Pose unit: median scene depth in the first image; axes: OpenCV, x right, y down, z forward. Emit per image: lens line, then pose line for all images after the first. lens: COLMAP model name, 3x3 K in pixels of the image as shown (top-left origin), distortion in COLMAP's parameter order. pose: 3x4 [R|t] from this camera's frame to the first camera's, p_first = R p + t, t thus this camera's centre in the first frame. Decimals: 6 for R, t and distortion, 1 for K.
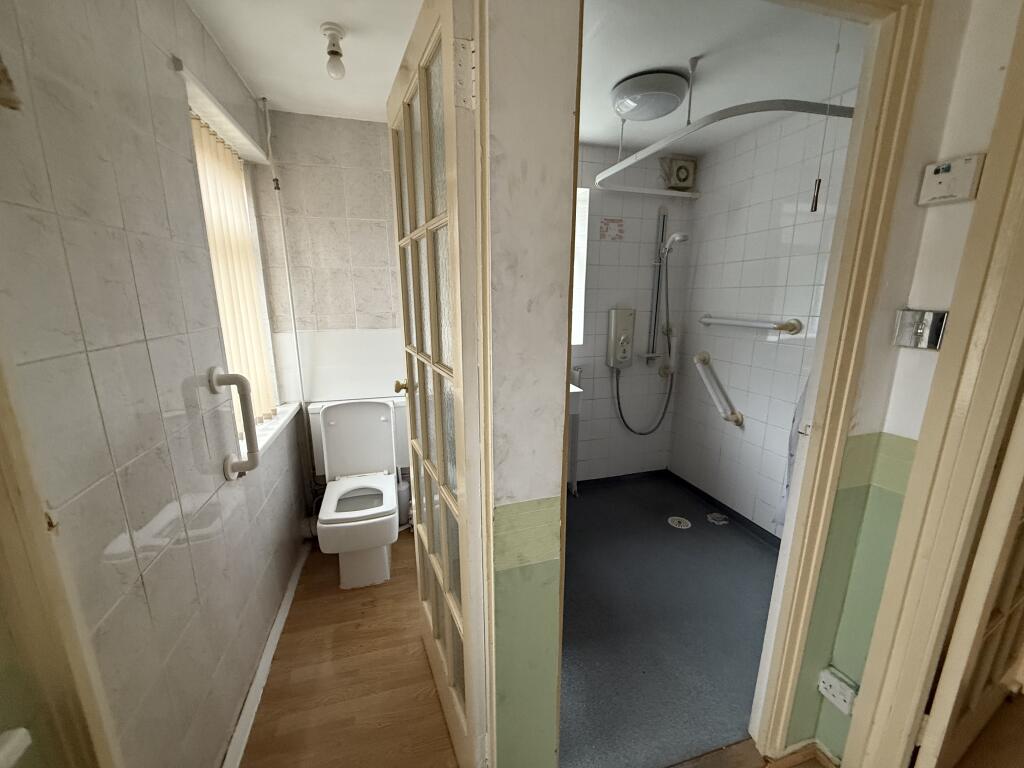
lens RADIAL K [[409.3, 0, 509.9], [0, 409.3, 387.1], [0, 0, 1]] dist [-0.000842, -0.000113]
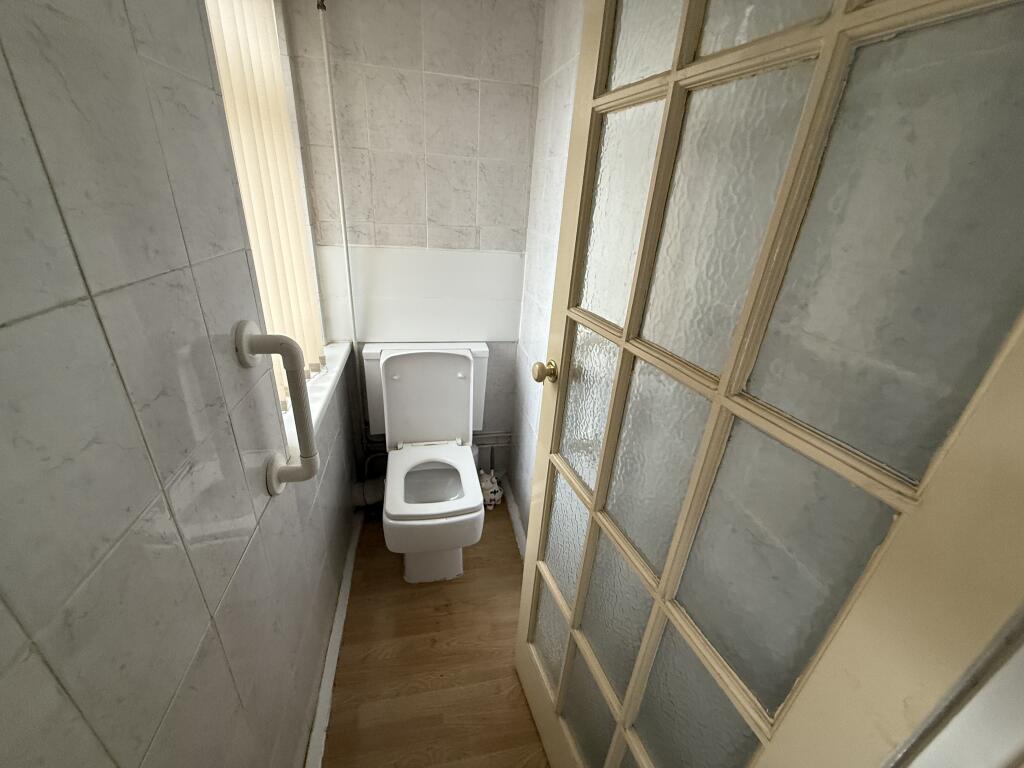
lens RADIAL K [[409.3, 0, 509.9], [0, 409.3, 387.1], [0, 0, 1]] dist [-0.000842, -0.000113]
pose [[0.995515, 0.088360, -0.033790, -0.208918], [-0.079512, 0.975061, 0.207206, -0.071221], [0.051256, -0.203590, 0.977714, 0.284644]]
